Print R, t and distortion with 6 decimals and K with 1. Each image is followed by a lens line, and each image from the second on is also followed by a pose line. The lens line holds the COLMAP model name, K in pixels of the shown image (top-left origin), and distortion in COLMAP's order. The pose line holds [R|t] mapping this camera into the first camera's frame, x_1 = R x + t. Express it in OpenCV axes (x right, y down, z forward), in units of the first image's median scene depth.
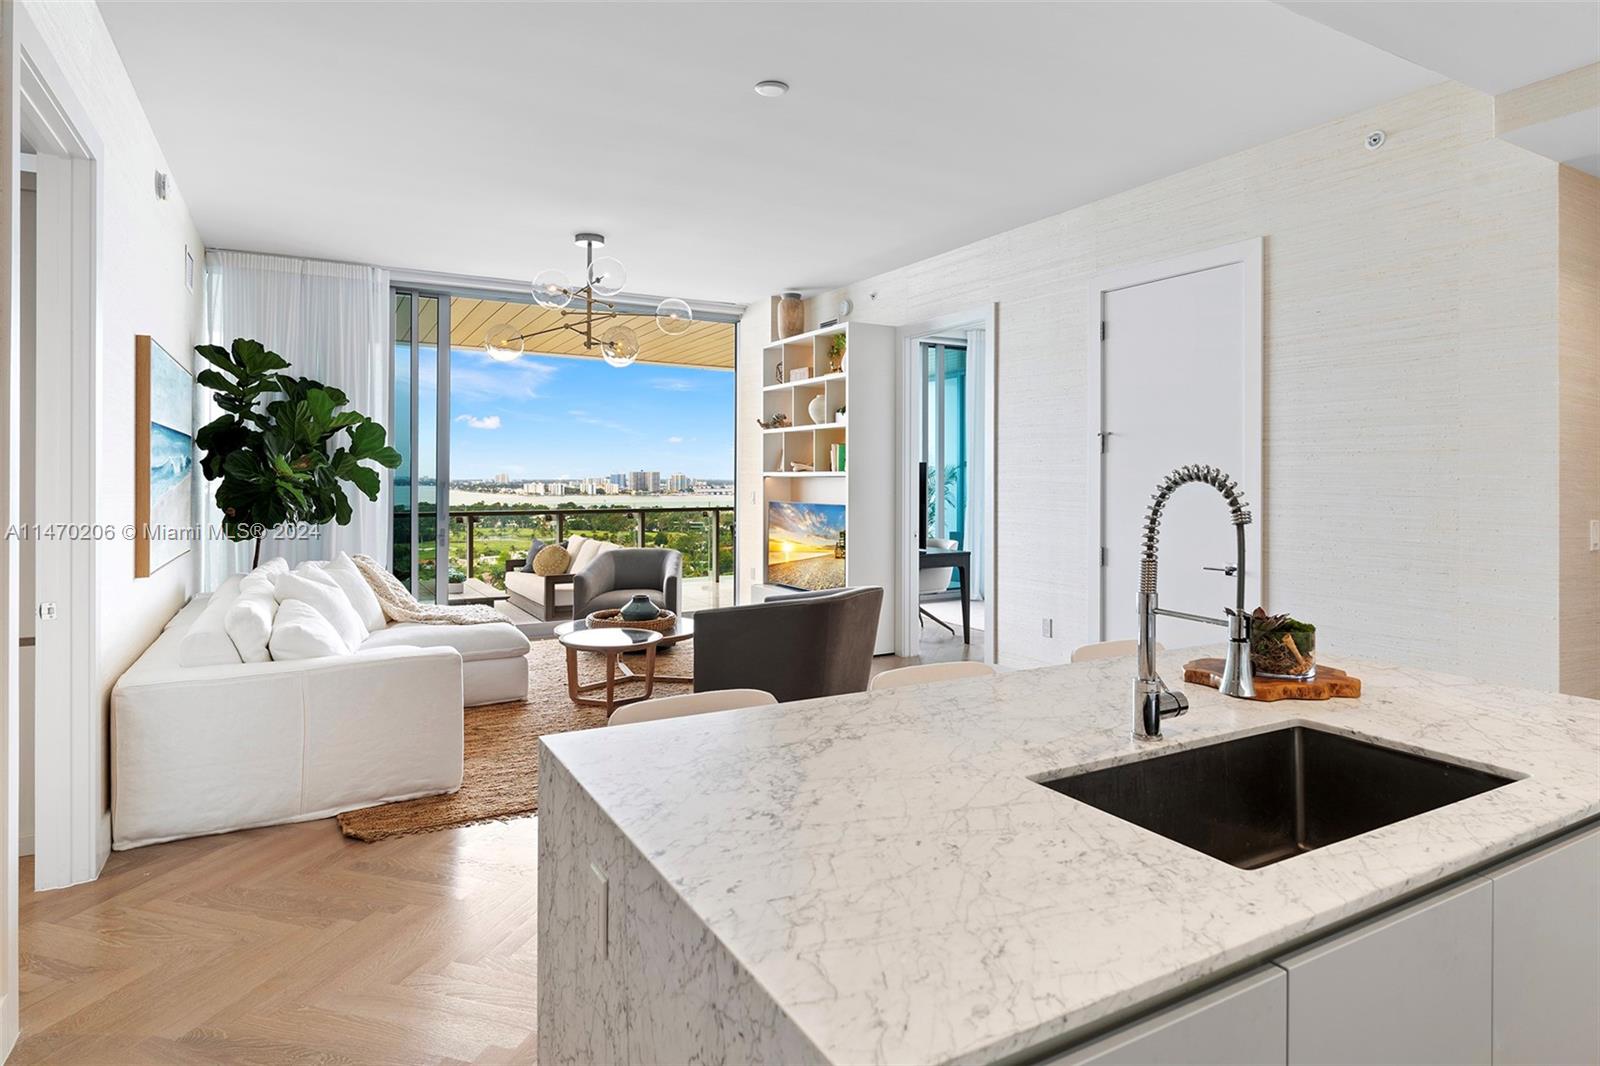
lens RADIAL K [[871.7, 0, 781.9], [0, 871.7, 471.0], [0, 0, 1]] dist [-0.000688, -0.000204]
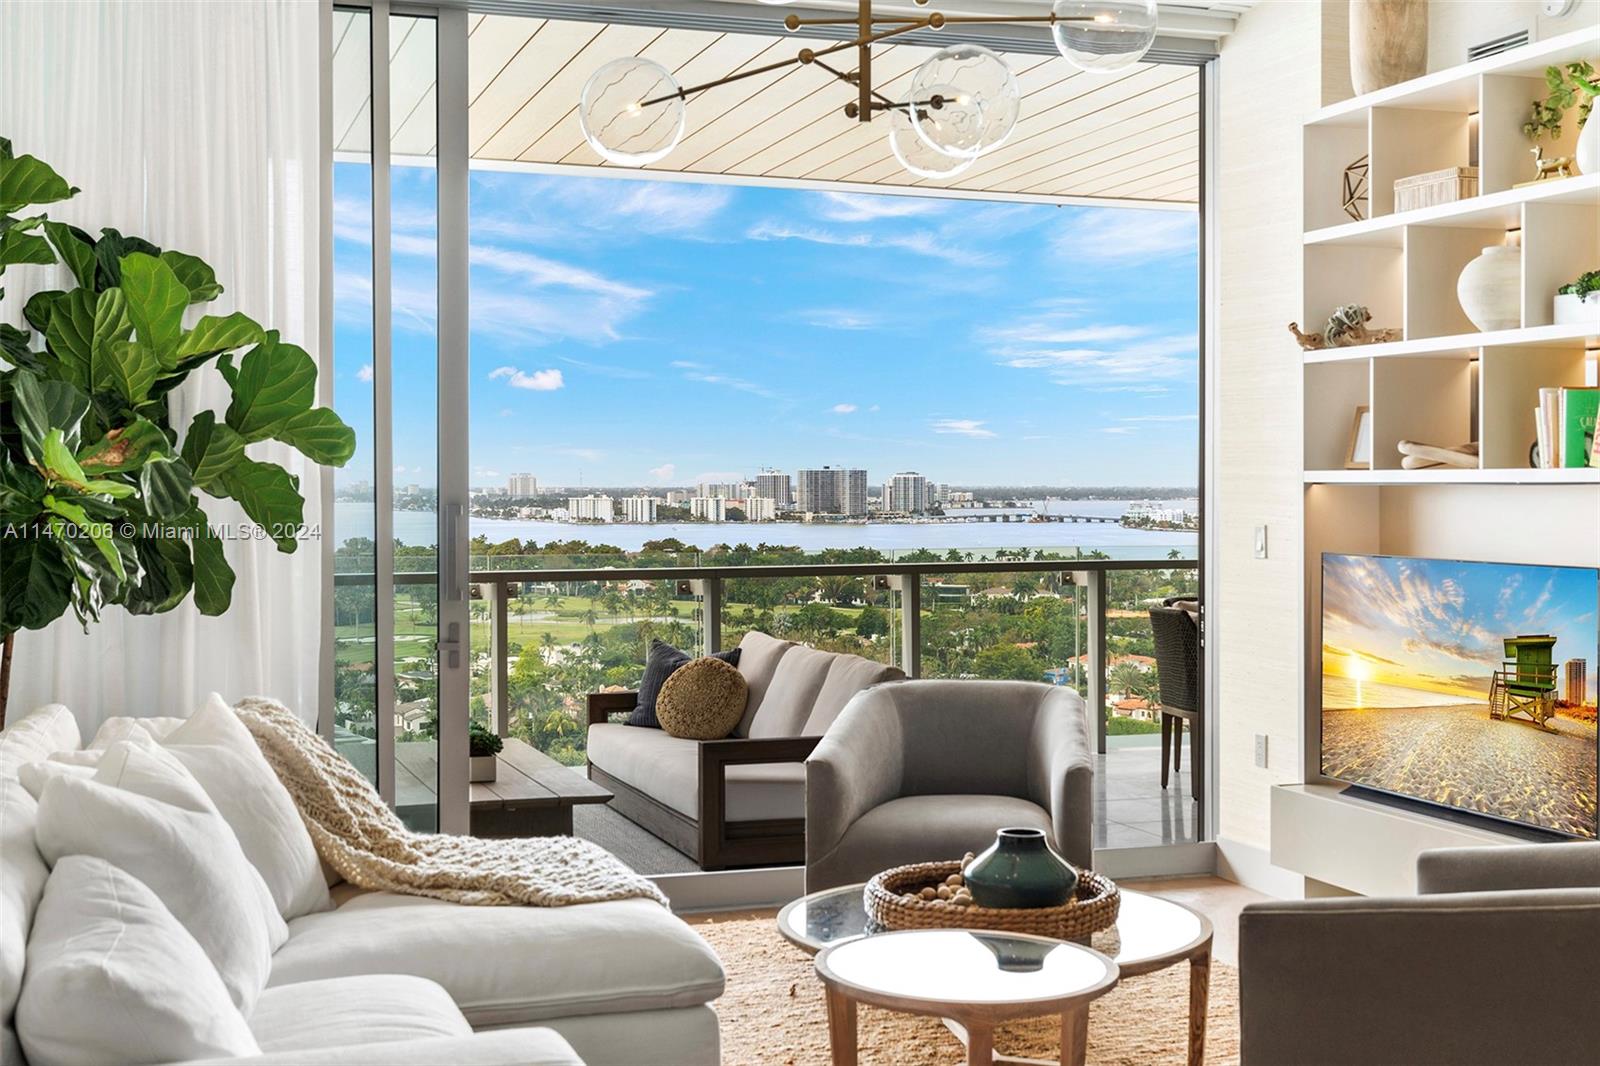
lens RADIAL K [[1999.3, 0, 794.5], [0, 1999.3, 503.7], [0, 0, 1]] dist [0.009506, 0.008367]
pose [[0.984600, -0.001664, -0.174812, -0.096255], [0.004844, 0.999830, 0.017768, -0.000734], [0.174753, -0.018341, 0.984441, 0.177651]]
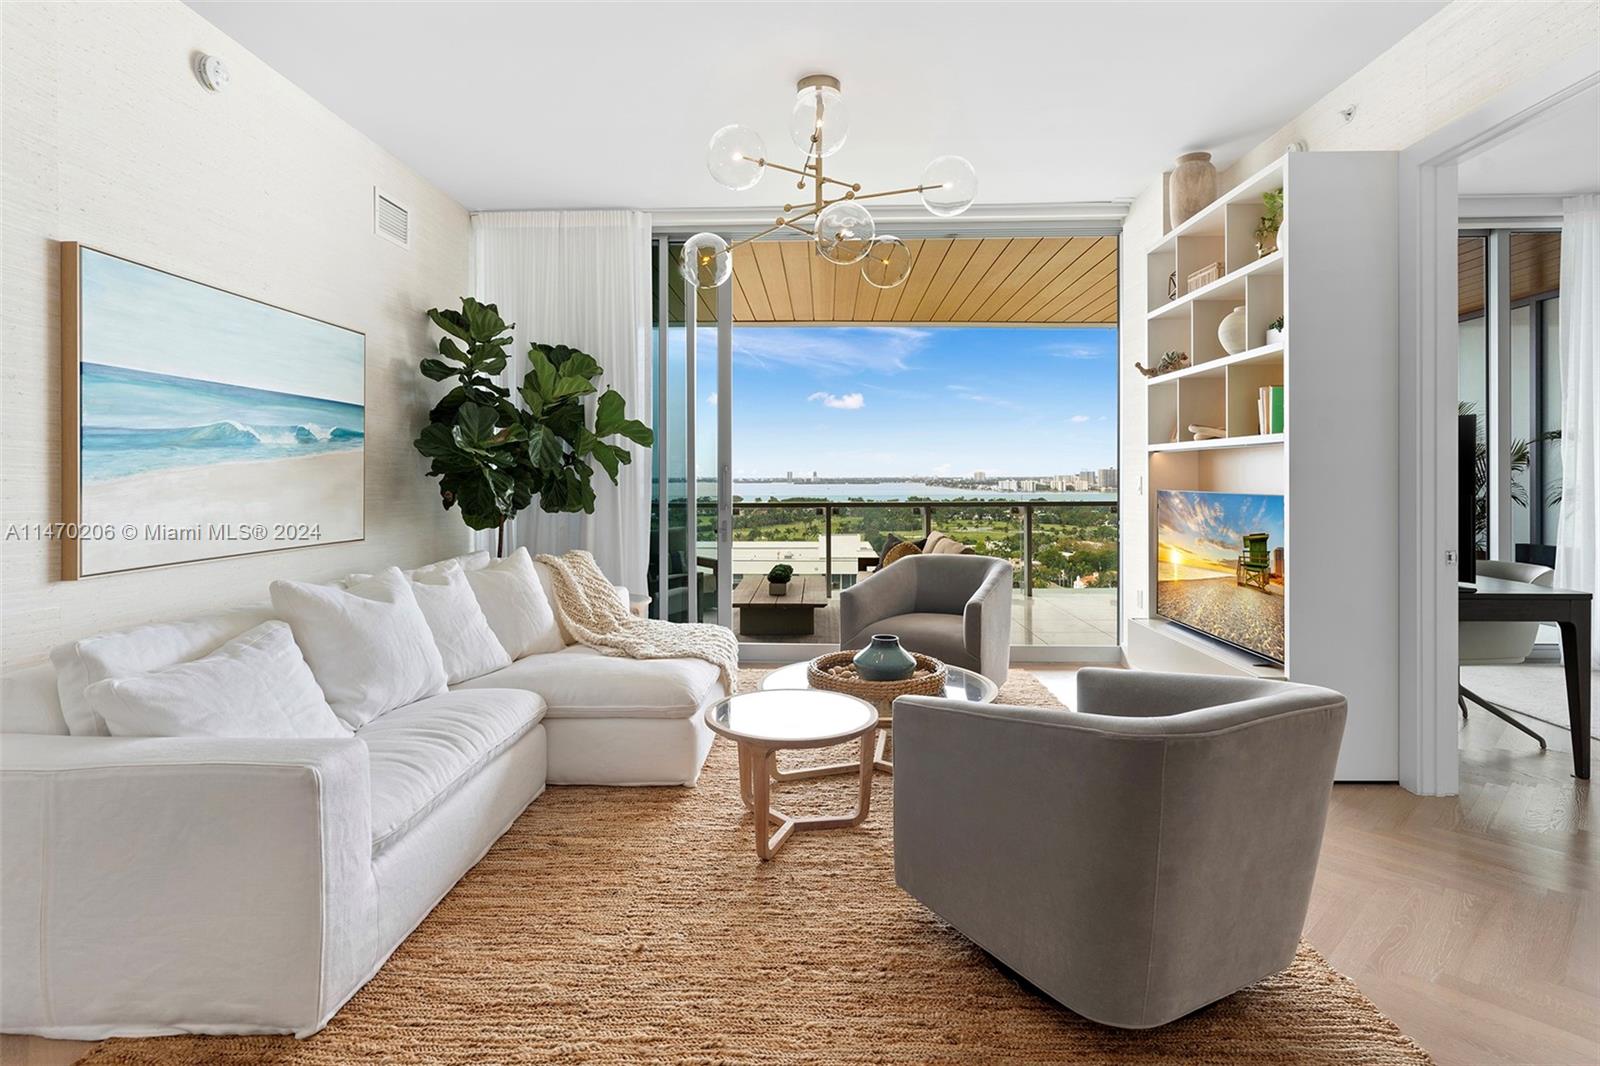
lens RADIAL K [[794.9, 0, 803.0], [0, 794.9, 478.6], [0, 0, 1]] dist [0.008119, 0.000030]
pose [[0.863514, -0.004497, -0.504305, 0.063880], [0.010394, 0.999907, 0.008881, 0.021818], [0.504218, -0.012911, 0.863480, 0.411158]]
